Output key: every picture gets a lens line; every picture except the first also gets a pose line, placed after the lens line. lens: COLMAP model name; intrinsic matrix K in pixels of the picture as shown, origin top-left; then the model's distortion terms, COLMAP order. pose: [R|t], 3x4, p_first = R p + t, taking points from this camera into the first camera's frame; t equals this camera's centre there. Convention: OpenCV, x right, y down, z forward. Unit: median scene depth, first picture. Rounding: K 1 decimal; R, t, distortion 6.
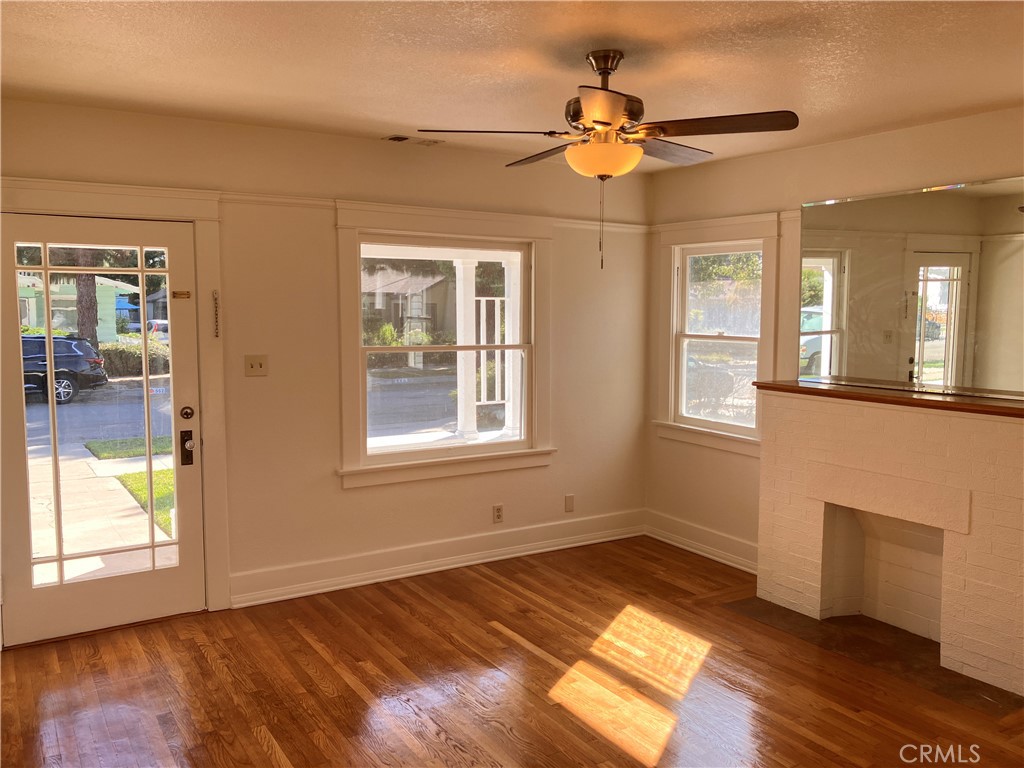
lens RADIAL K [[848.2, 0, 505.1], [0, 848.2, 383.2], [0, 0, 1]] dist [0.062453, -0.063524]
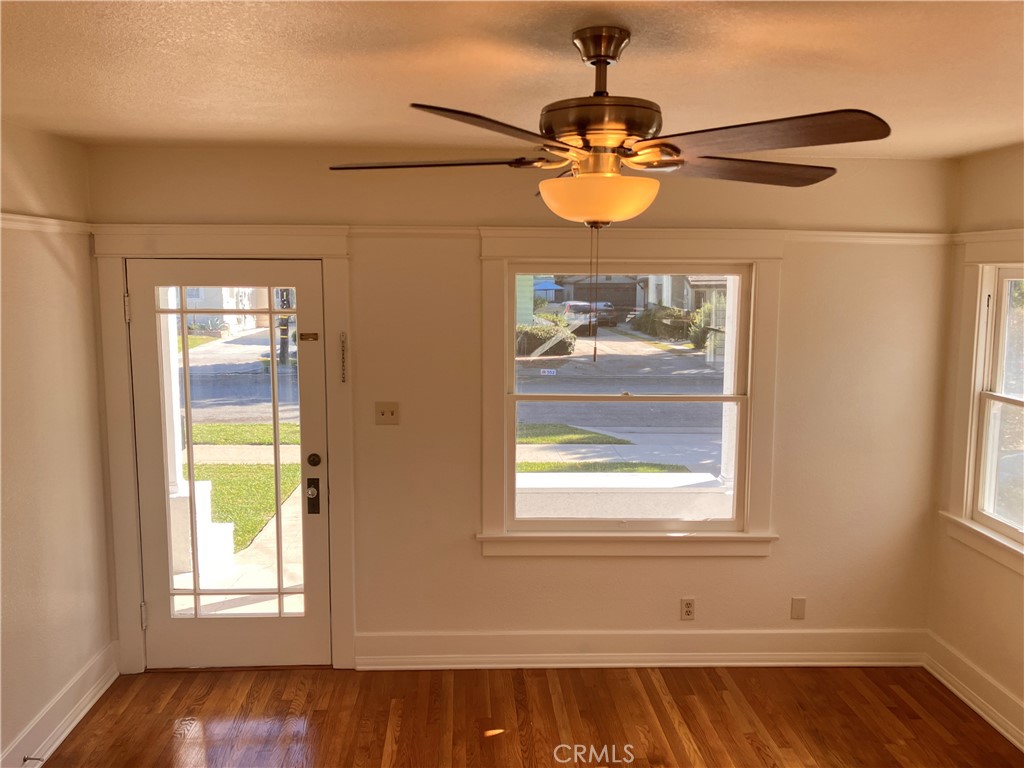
lens RADIAL K [[848.2, 0, 509.2], [0, 848.2, 381.5], [0, 0, 1]] dist [0.062453, -0.063524]
pose [[0.868535, 0.063798, -0.491505, 0.255474], [-0.047903, 0.997844, 0.044871, -0.097109], [0.493307, -0.015428, 0.869718, 0.260408]]
